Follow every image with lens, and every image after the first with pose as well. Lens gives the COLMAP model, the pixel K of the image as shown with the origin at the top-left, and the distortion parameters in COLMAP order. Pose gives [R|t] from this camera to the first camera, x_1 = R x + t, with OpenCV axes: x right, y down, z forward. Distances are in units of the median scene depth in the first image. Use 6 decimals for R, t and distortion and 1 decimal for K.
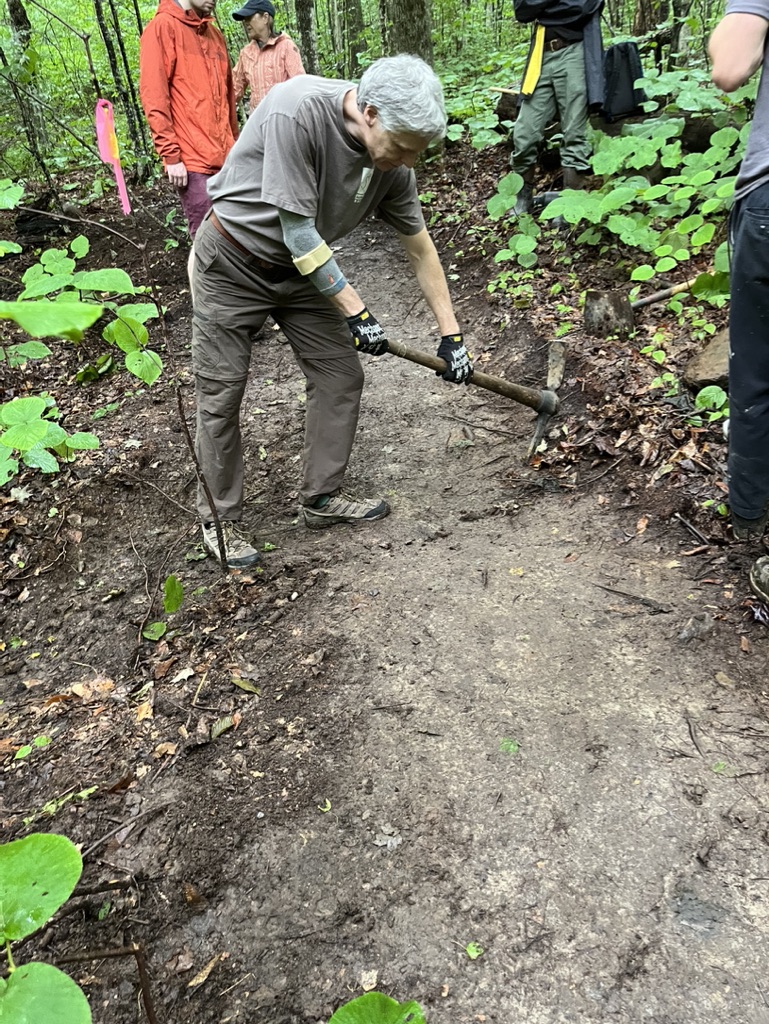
lens RADIAL K [[773.7, 0, 382.7], [0, 773.7, 516.7], [0, 0, 1]] dist [0.063780, -0.094321]
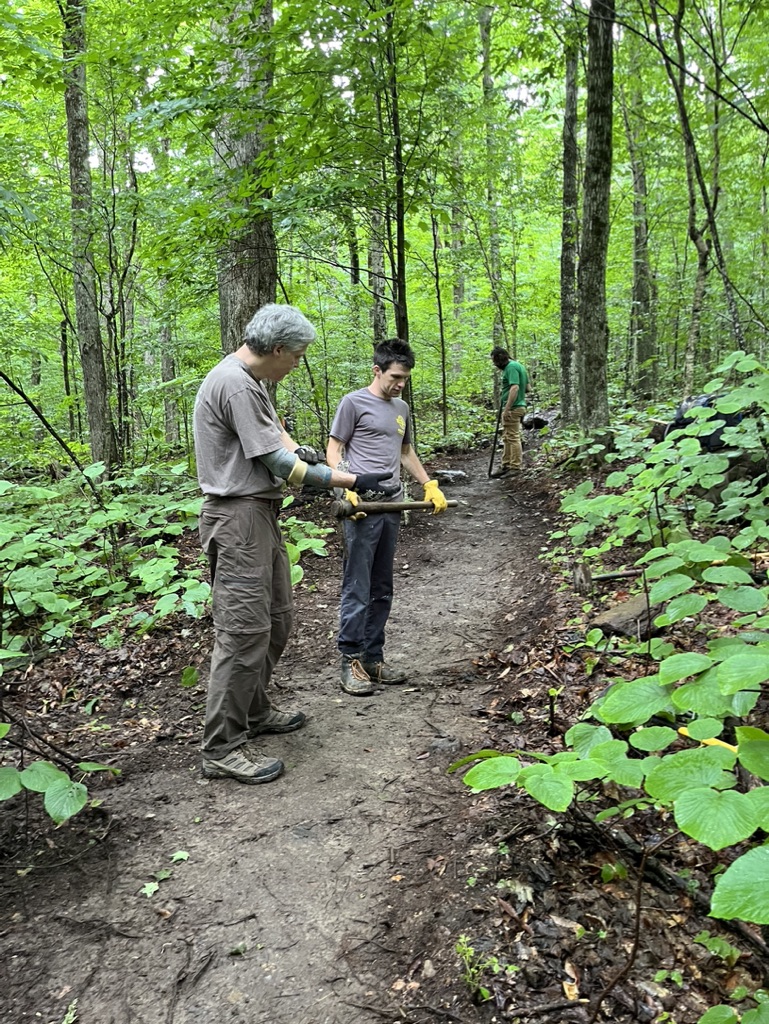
lens RADIAL K [[773.7, 0, 389.8], [0, 773.7, 508.0], [0, 0, 1]] dist [0.063780, -0.094321]
pose [[0.916232, 0.095456, -0.389110, 0.263617], [-0.224892, 0.926300, -0.302311, 0.061138], [0.331575, 0.364495, 0.870173, -0.186712]]
